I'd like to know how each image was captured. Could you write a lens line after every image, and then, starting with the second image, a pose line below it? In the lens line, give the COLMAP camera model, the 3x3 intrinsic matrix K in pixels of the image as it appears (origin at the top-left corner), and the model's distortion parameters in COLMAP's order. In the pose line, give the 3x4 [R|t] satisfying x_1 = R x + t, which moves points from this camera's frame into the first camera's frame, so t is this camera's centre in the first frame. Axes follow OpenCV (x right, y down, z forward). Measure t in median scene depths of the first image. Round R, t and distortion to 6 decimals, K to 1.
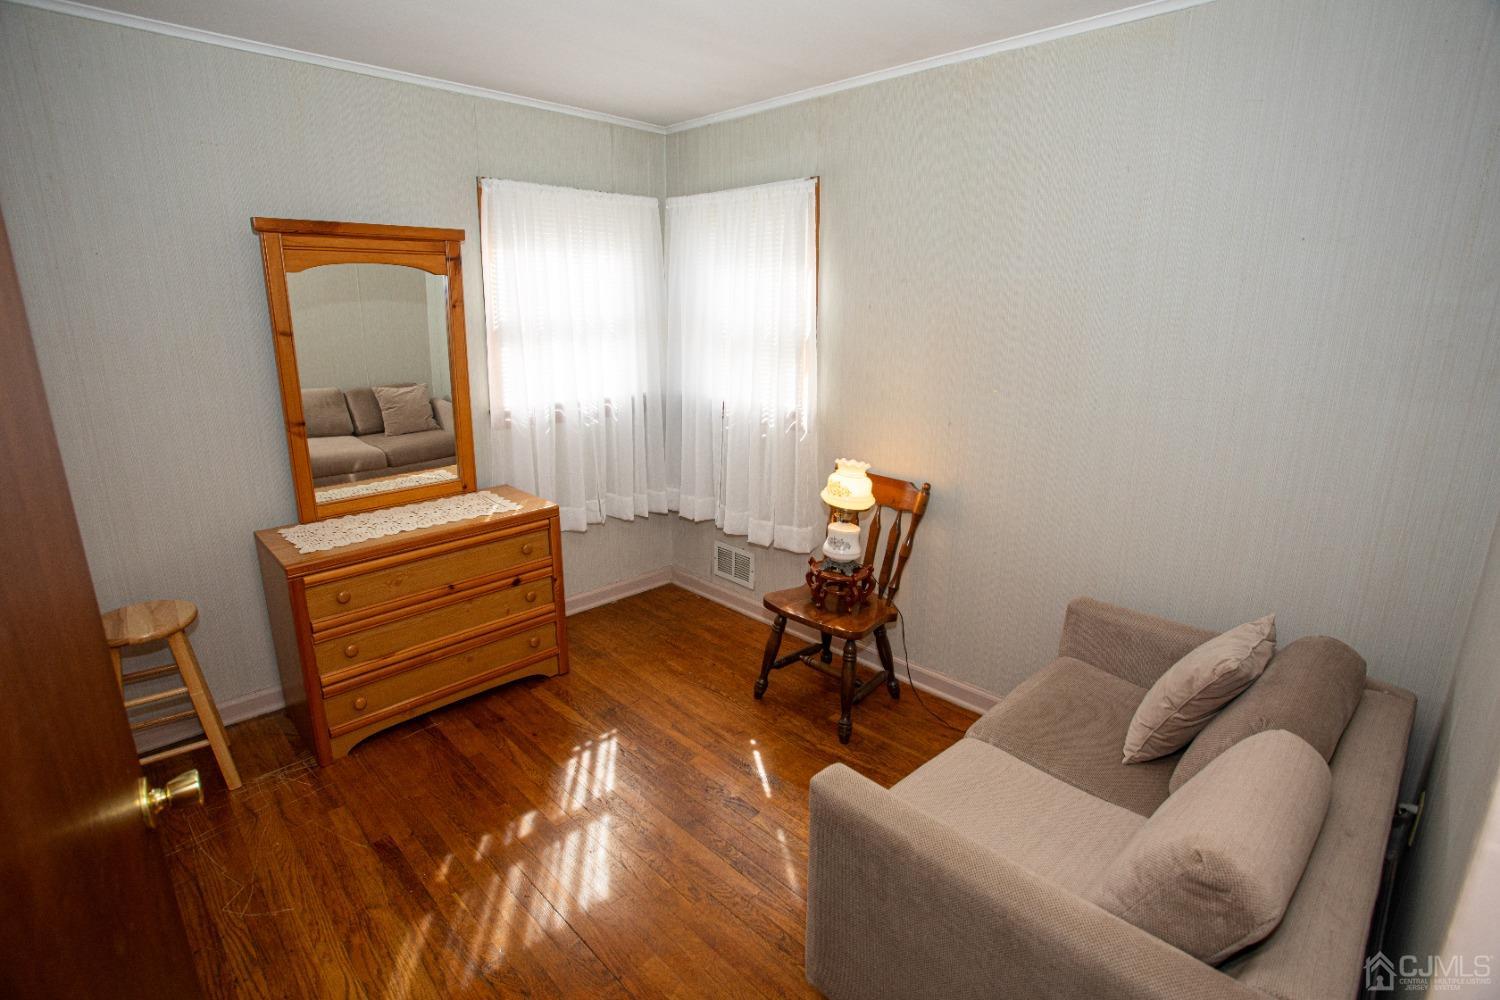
lens RADIAL K [[724.3, 0, 730.7], [0, 724.3, 498.1], [0, 0, 1]] dist [-0.044821, 0.000427]
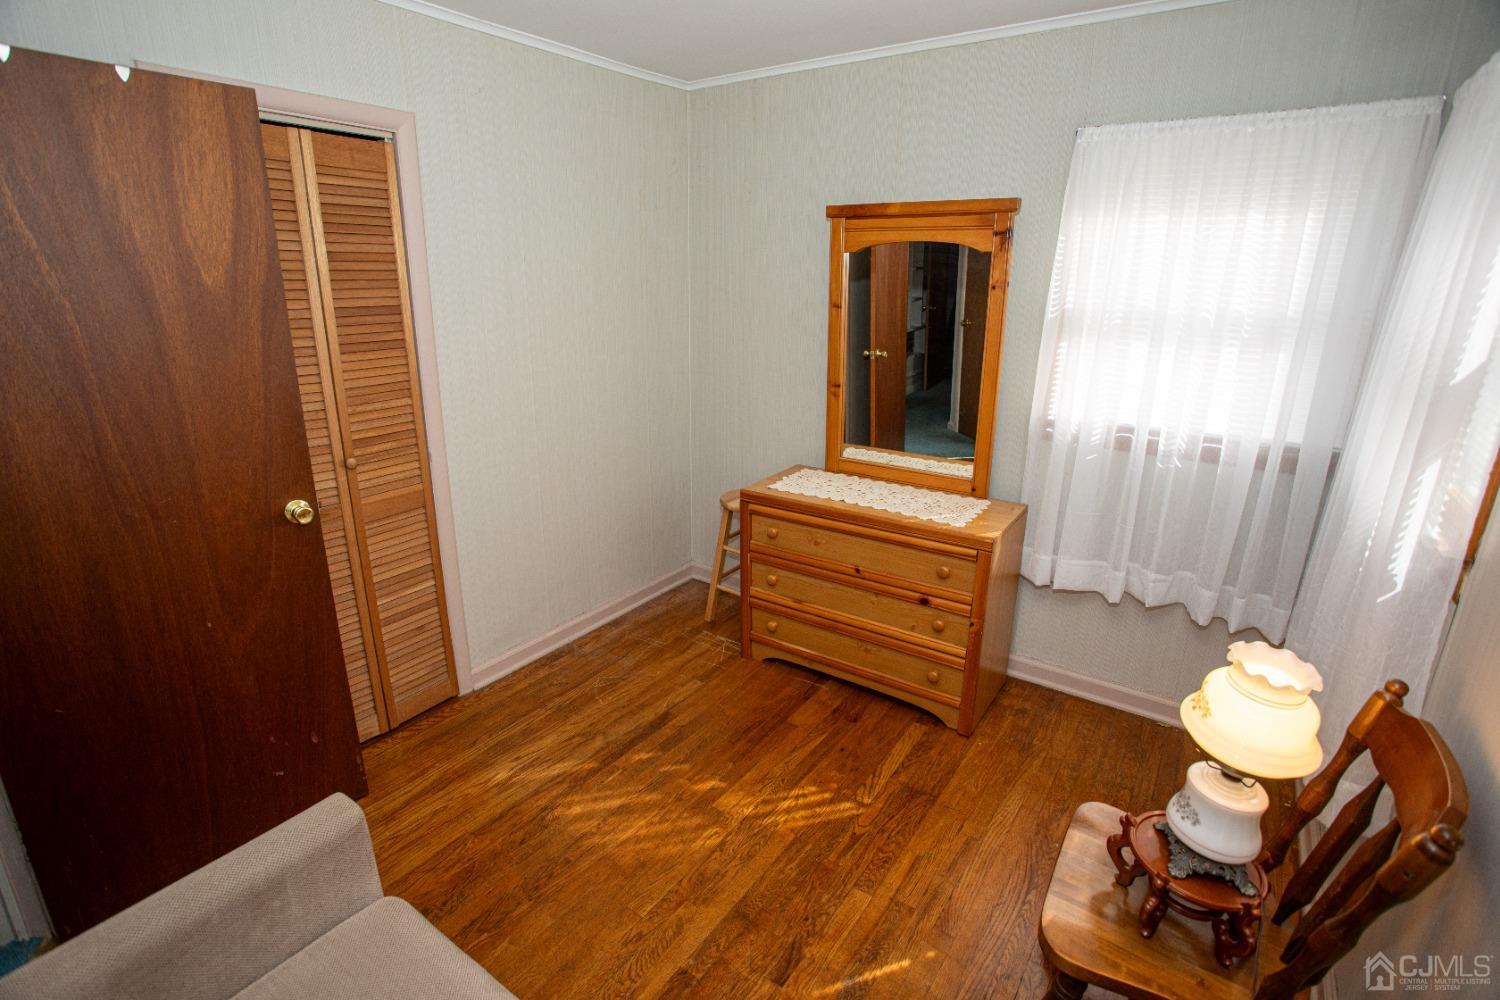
lens RADIAL K [[725.9, 0, 741.0], [0, 725.9, 493.1], [0, 0, 1]] dist [-0.066151, 0.032142]
pose [[0.184875, 0.282130, -0.941395, 0.471833], [-0.265827, 0.936555, 0.228475, -0.155154], [0.946127, 0.208009, 0.248144, 0.559678]]
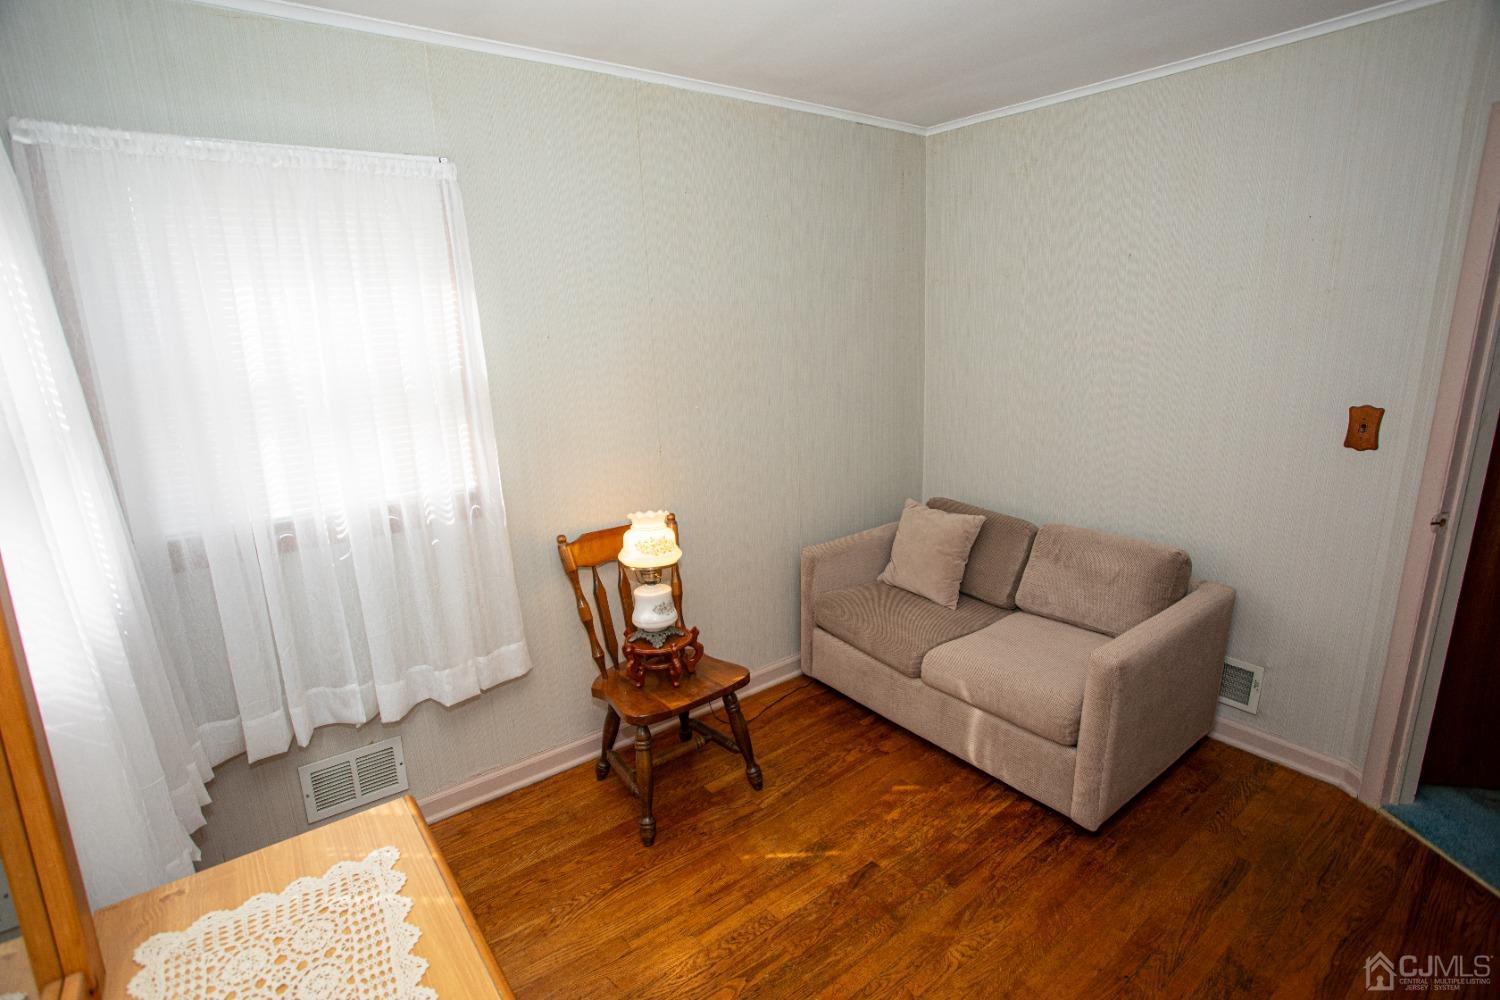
lens RADIAL K [[725.9, 0, 741.0], [0, 725.9, 493.1], [0, 0, 1]] dist [-0.066151, 0.032142]
pose [[0.116057, -0.233803, 0.965333, -0.628956], [0.287976, 0.938074, 0.192579, -0.201819], [-0.950579, 0.255643, 0.176200, 0.723245]]
